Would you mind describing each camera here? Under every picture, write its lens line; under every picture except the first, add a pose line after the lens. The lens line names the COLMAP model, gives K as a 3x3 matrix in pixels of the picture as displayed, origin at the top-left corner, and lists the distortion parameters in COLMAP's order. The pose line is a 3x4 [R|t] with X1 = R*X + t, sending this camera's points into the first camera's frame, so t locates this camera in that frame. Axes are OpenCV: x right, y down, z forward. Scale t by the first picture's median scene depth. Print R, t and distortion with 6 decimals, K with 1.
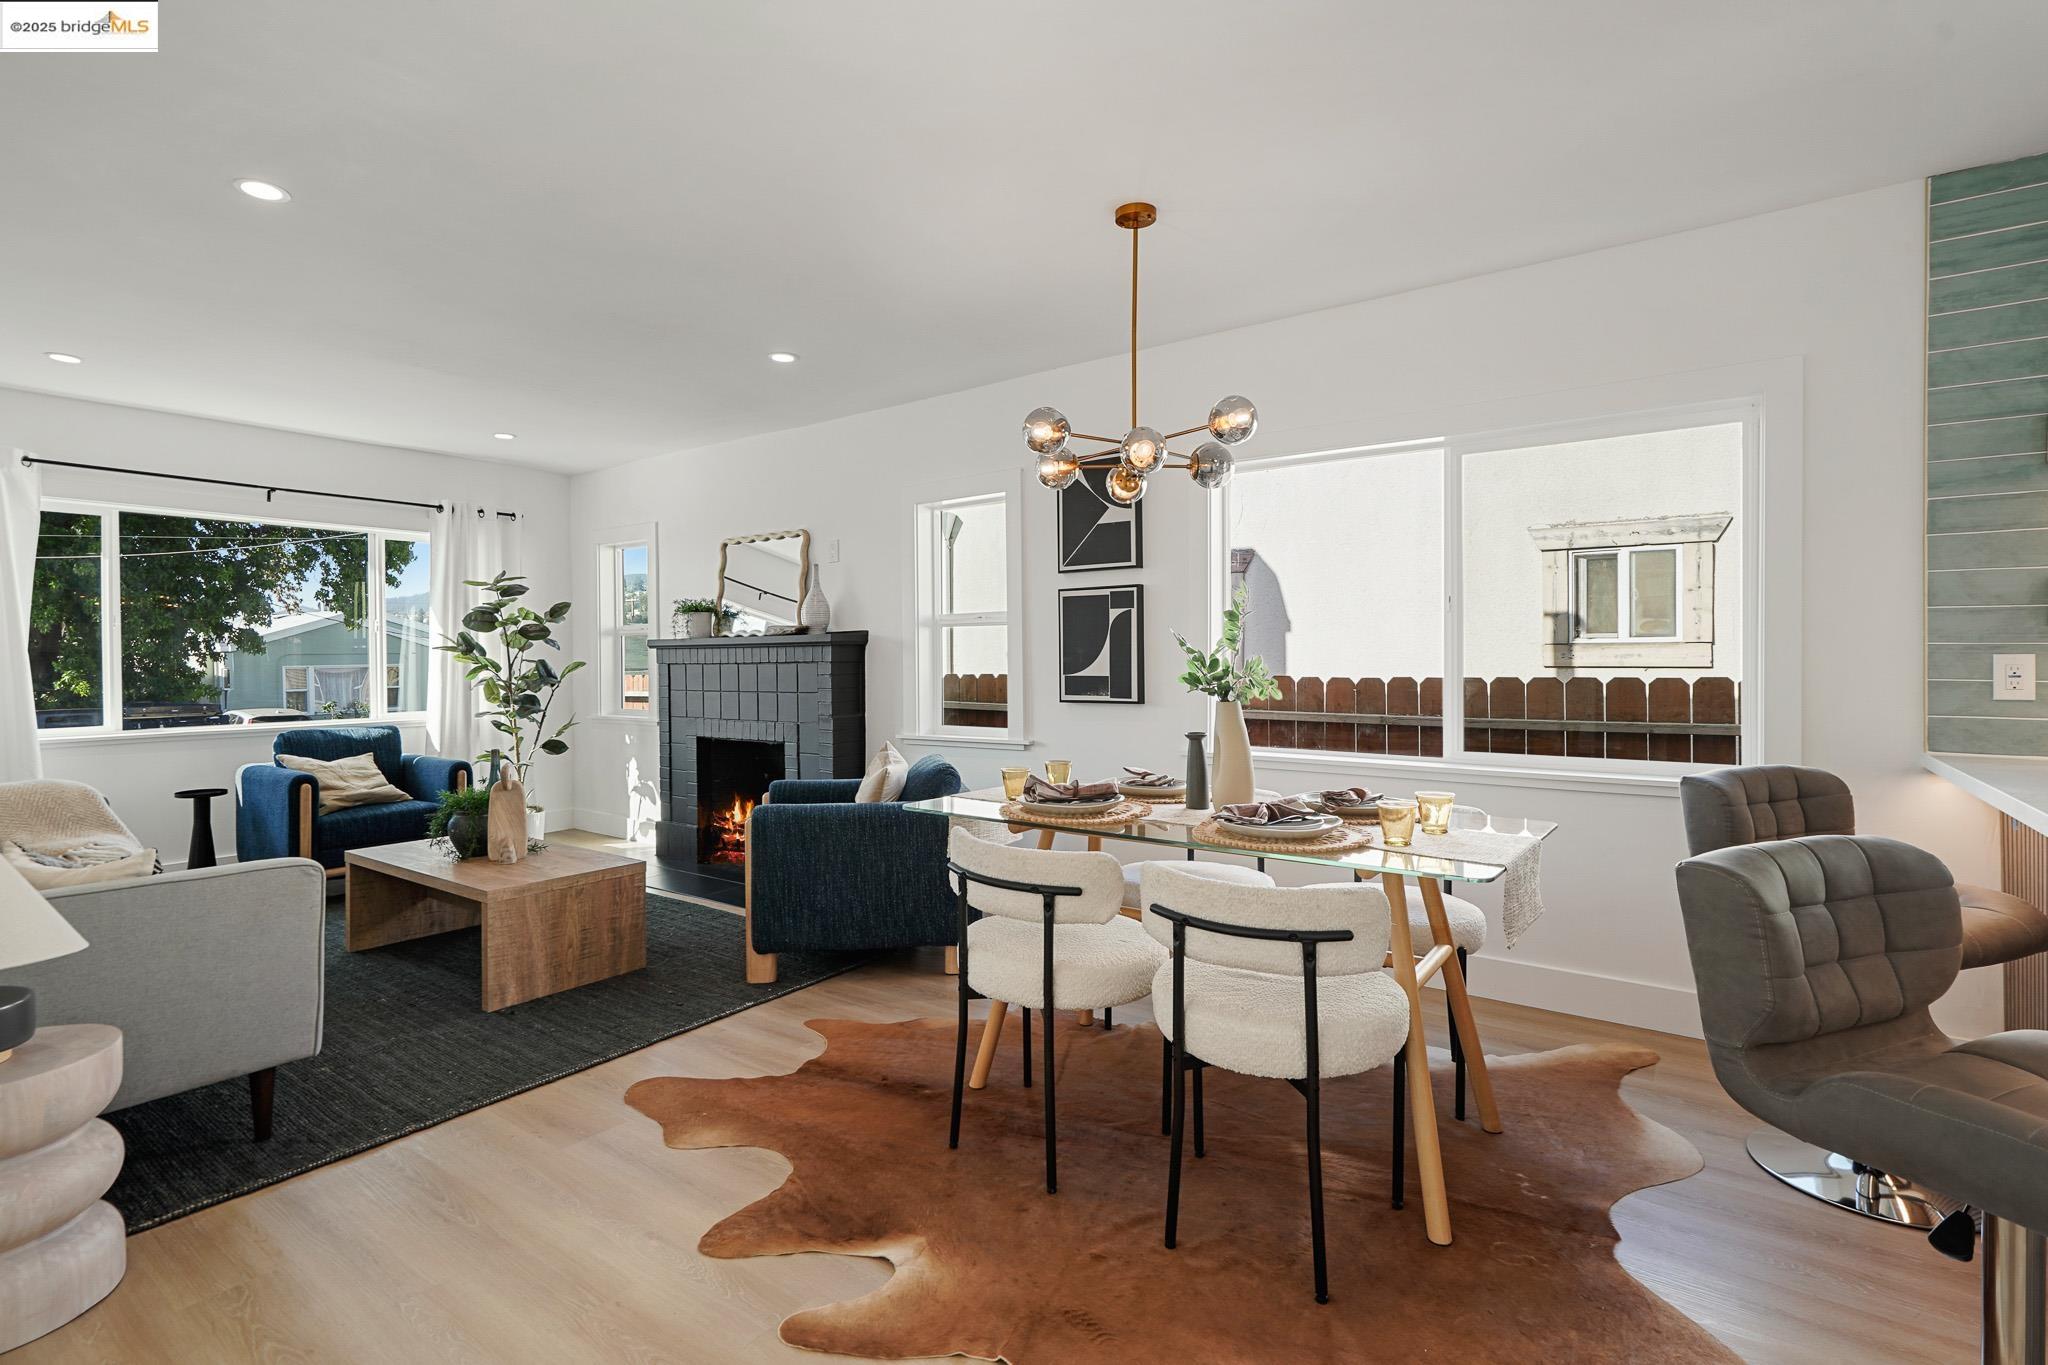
lens RADIAL K [[961.0, 0, 1013.1], [0, 961.0, 664.1], [0, 0, 1]] dist [0.004469, -0.006107]
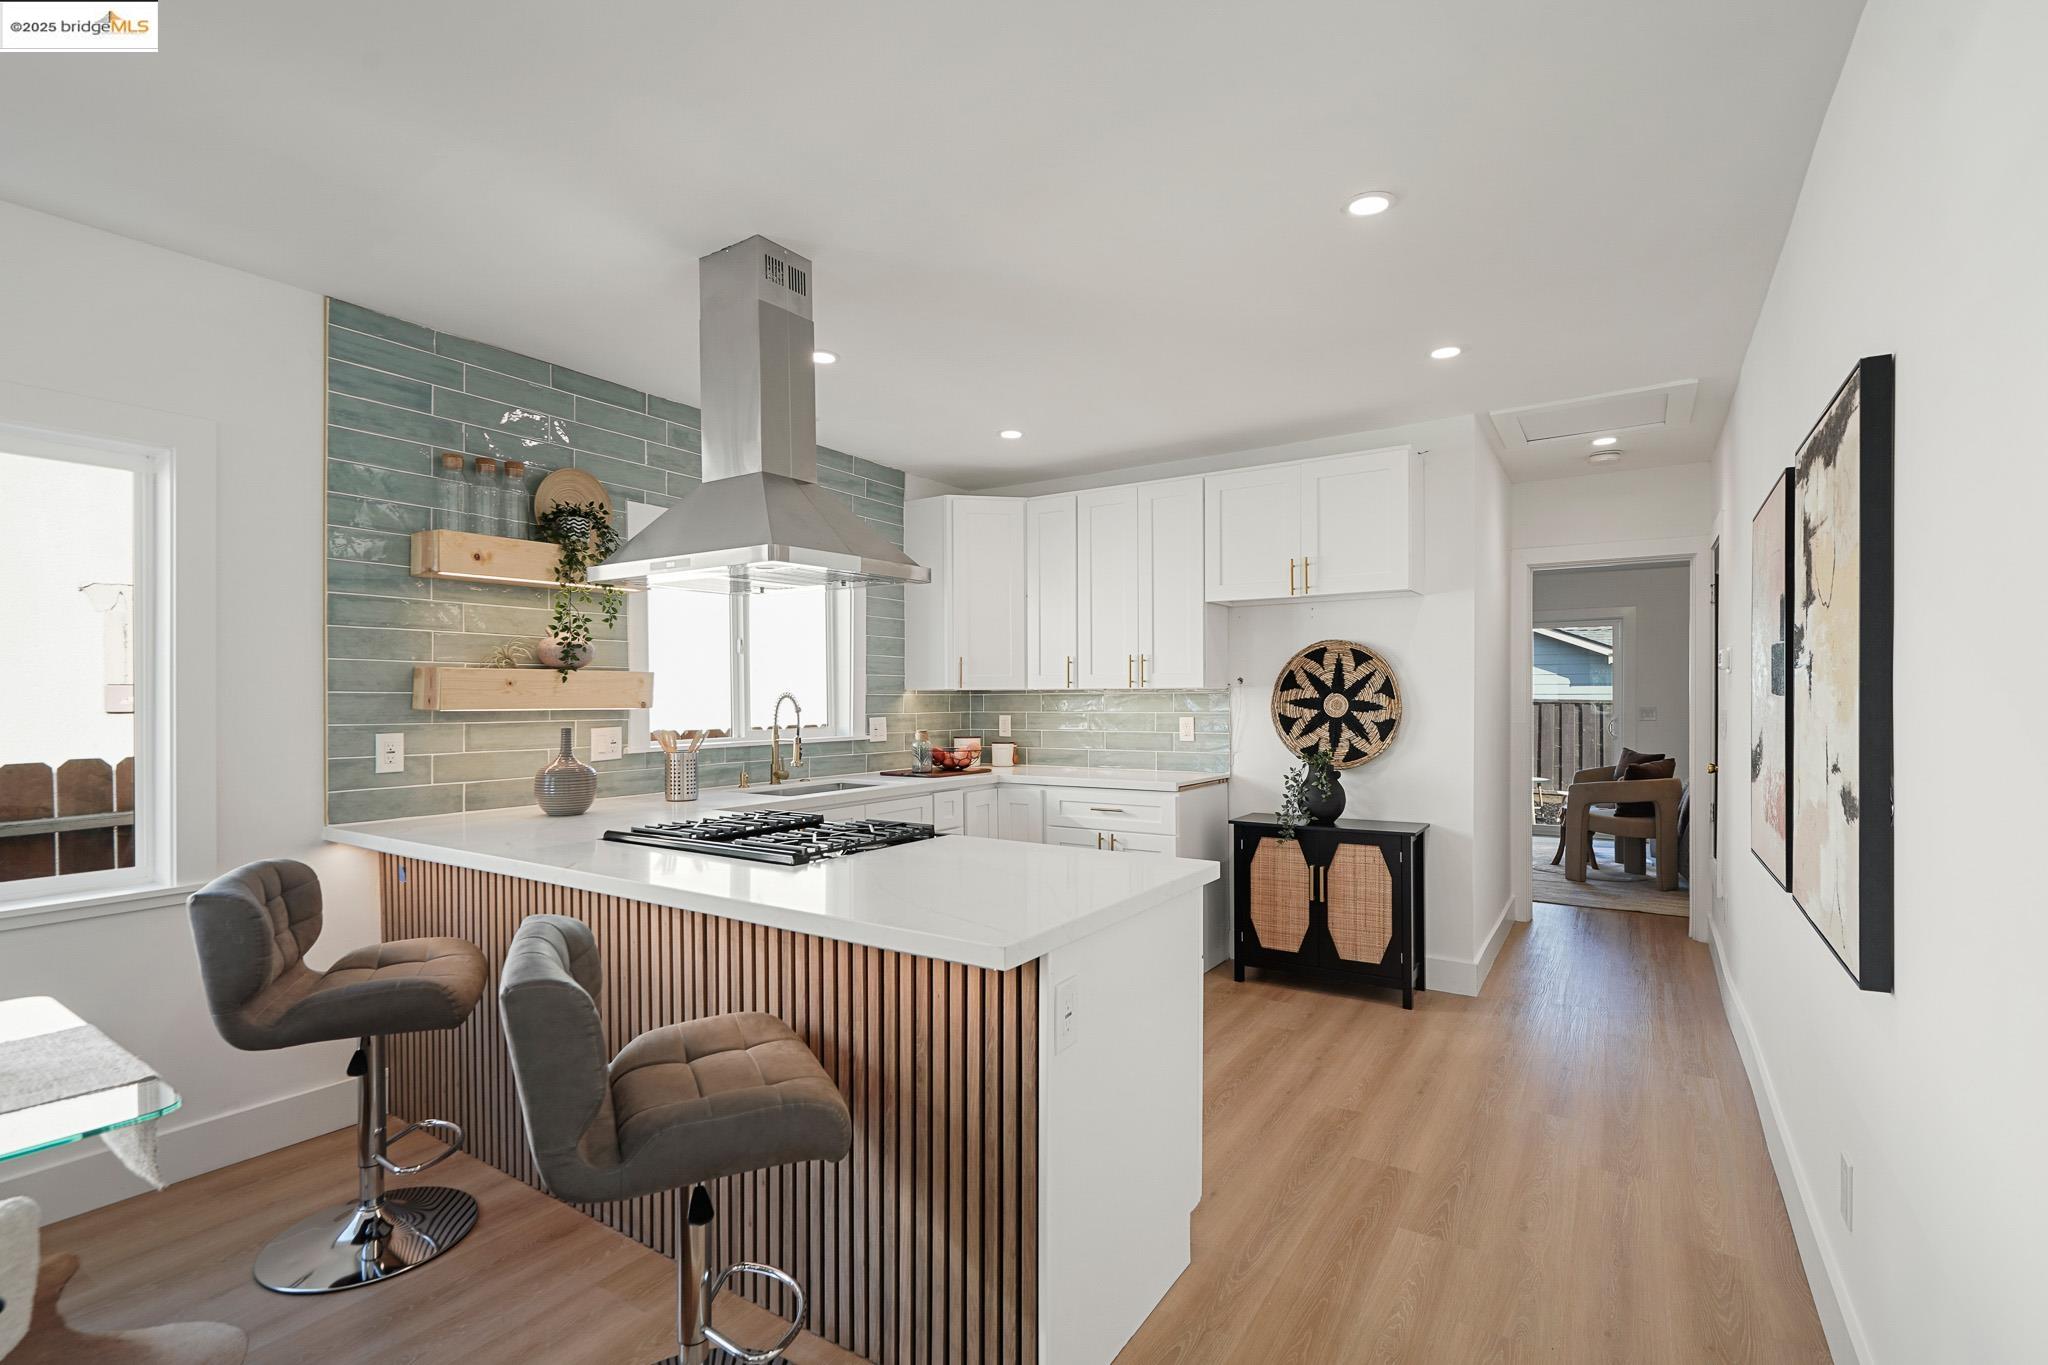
lens RADIAL K [[961.0, 0, 1010.2], [0, 961.0, 692.0], [0, 0, 1]] dist [0.004469, -0.006107]
pose [[-0.048504, 0.010500, 0.998768, -0.095533], [0.013443, 0.999861, -0.009859, -0.022230], [-0.998733, 0.012949, -0.048638, 0.164695]]
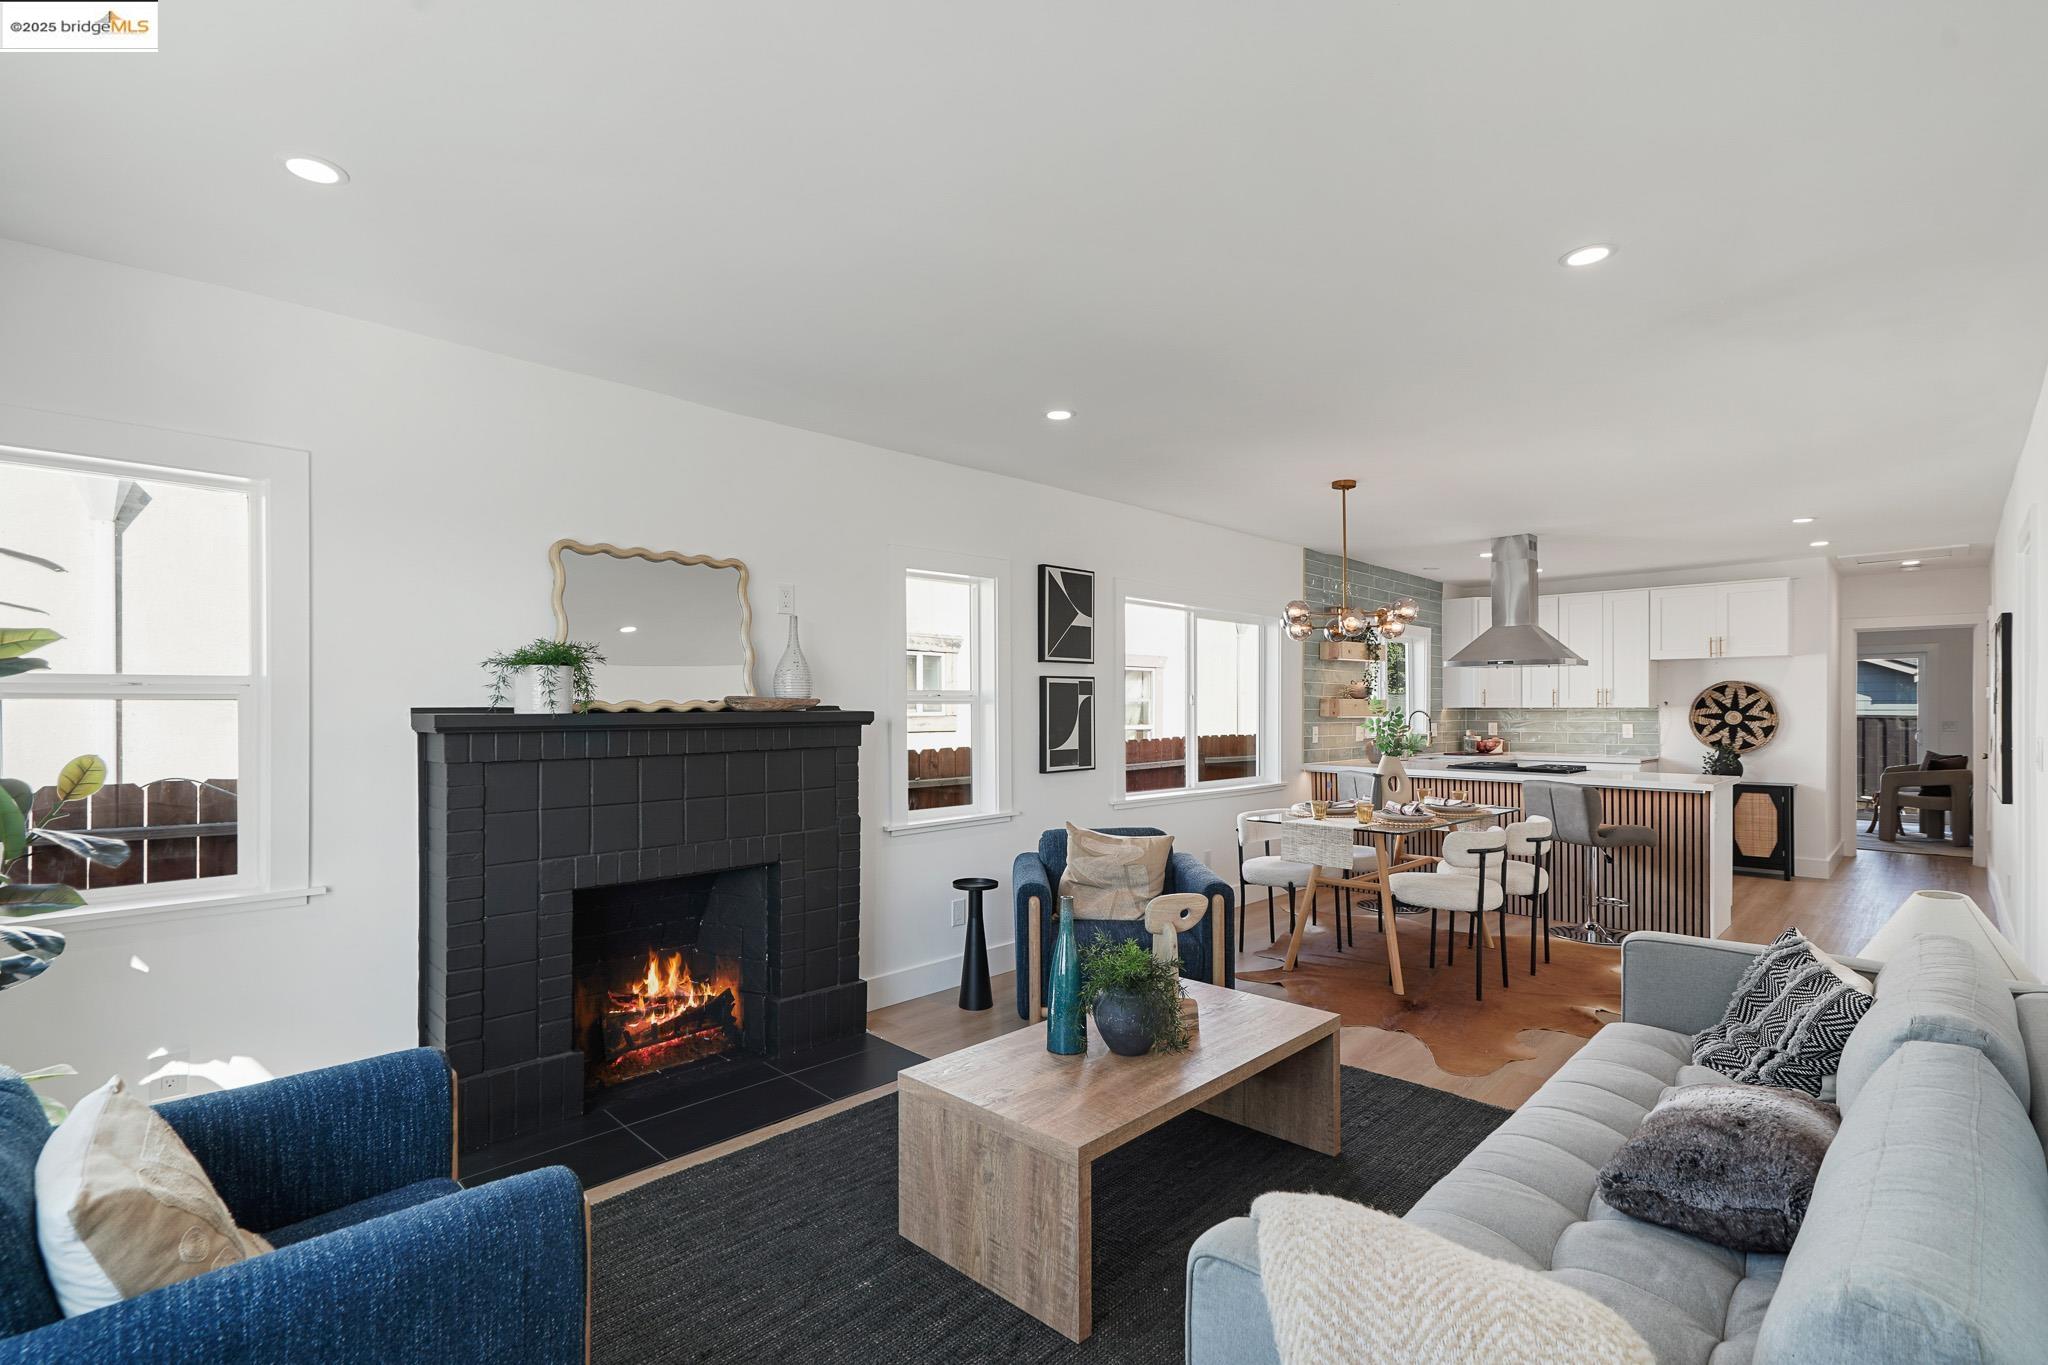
lens RADIAL K [[961.0, 0, 999.1], [0, 961.0, 697.7], [0, 0, 1]] dist [0.004469, -0.006107]
pose [[0.156902, 0.015890, 0.987486, -1.046184], [0.007190, 0.999826, -0.017232, -0.029530], [-0.987588, 0.009804, 0.156761, 0.815768]]
